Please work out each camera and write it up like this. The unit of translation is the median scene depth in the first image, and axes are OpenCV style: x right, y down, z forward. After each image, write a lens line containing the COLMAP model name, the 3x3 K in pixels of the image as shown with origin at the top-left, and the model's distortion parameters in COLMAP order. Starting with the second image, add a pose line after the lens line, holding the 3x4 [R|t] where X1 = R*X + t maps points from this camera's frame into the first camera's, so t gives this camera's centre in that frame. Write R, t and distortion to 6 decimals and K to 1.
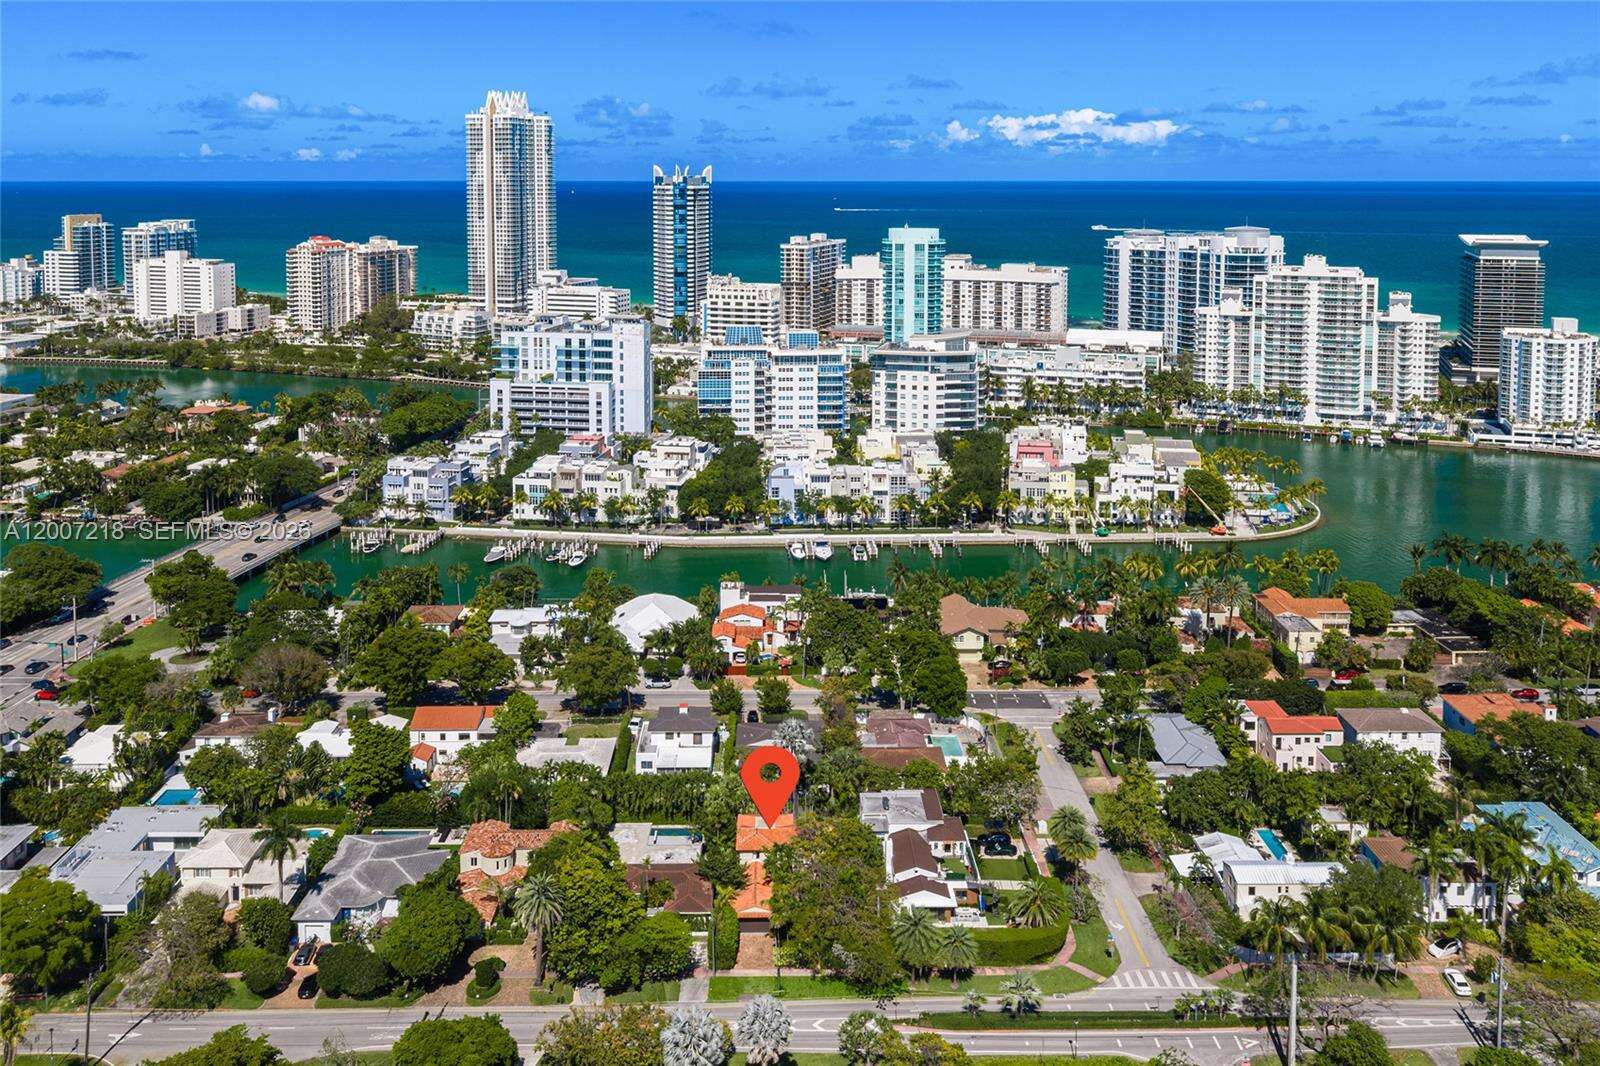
lens RADIAL K [[1287.6, 0, 801.0], [0, 1287.6, 639.7], [0, 0, 1]] dist [0.015929, -0.000199]
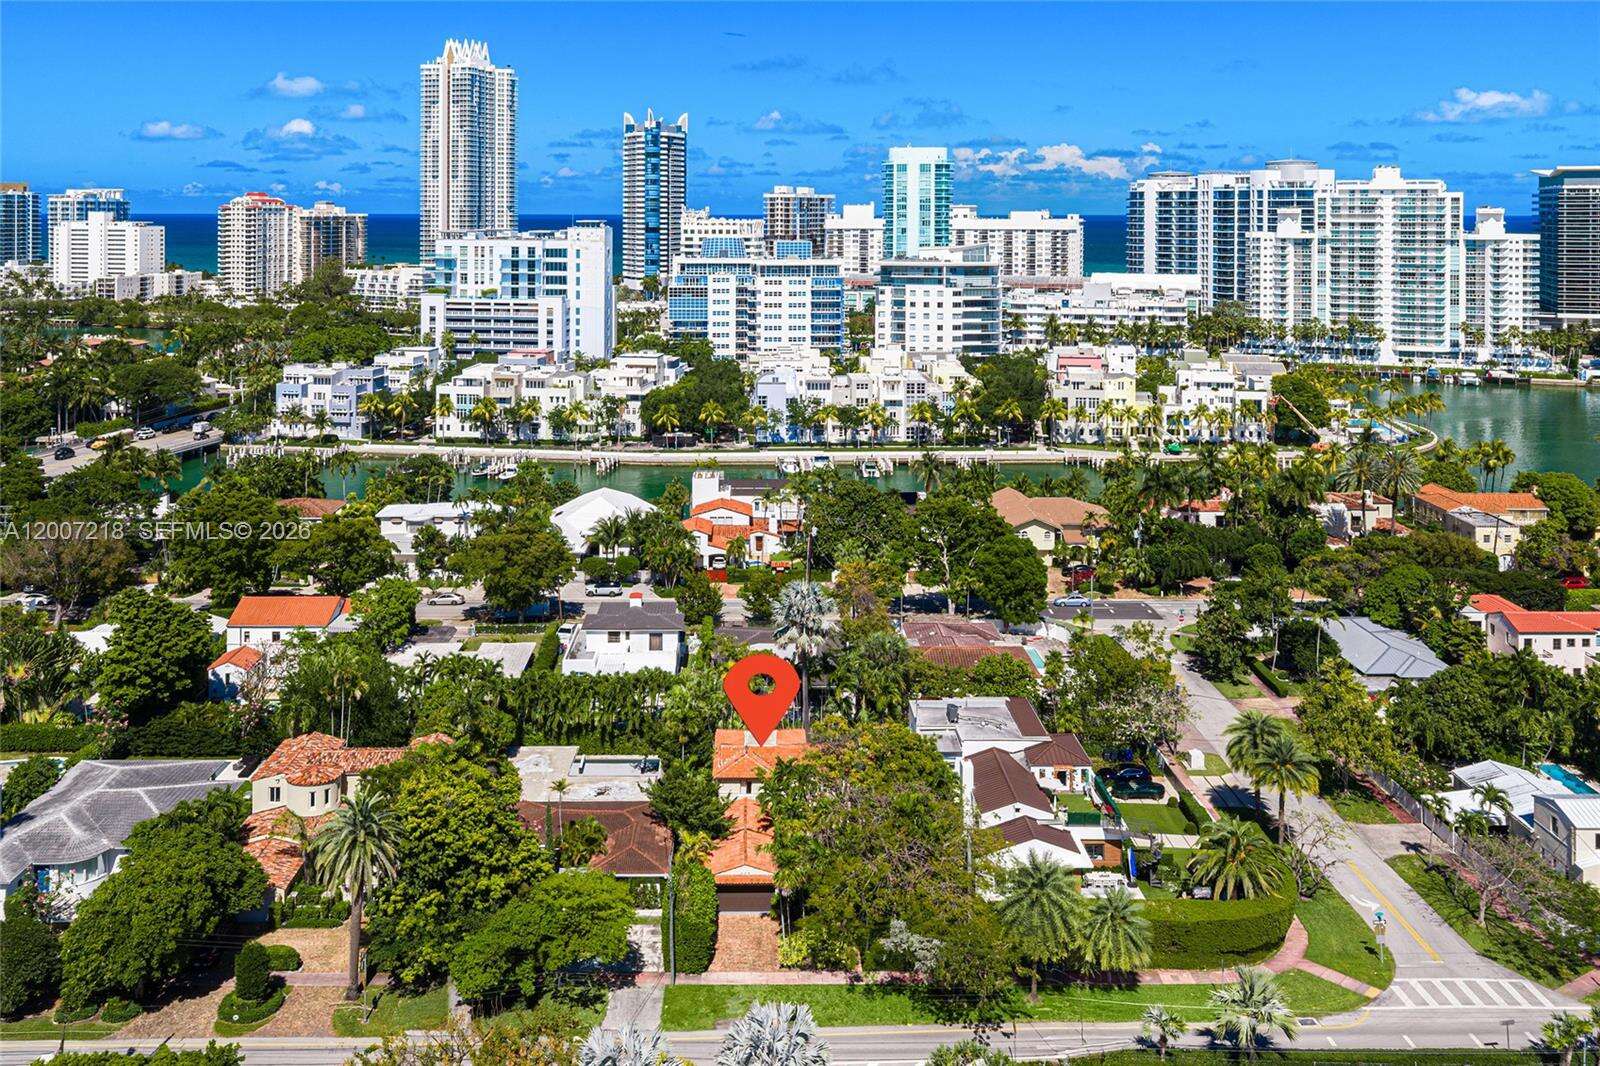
lens RADIAL K [[1350.5, 0, 770.2], [0, 1350.5, 523.1], [0, 0, 1]] dist [0.008239, 0.001385]
pose [[0.999977, 0.000210, -0.006760, -0.009235], [-0.000981, 0.993459, -0.114183, 0.055856], [0.006692, 0.114187, 0.993437, 0.171271]]
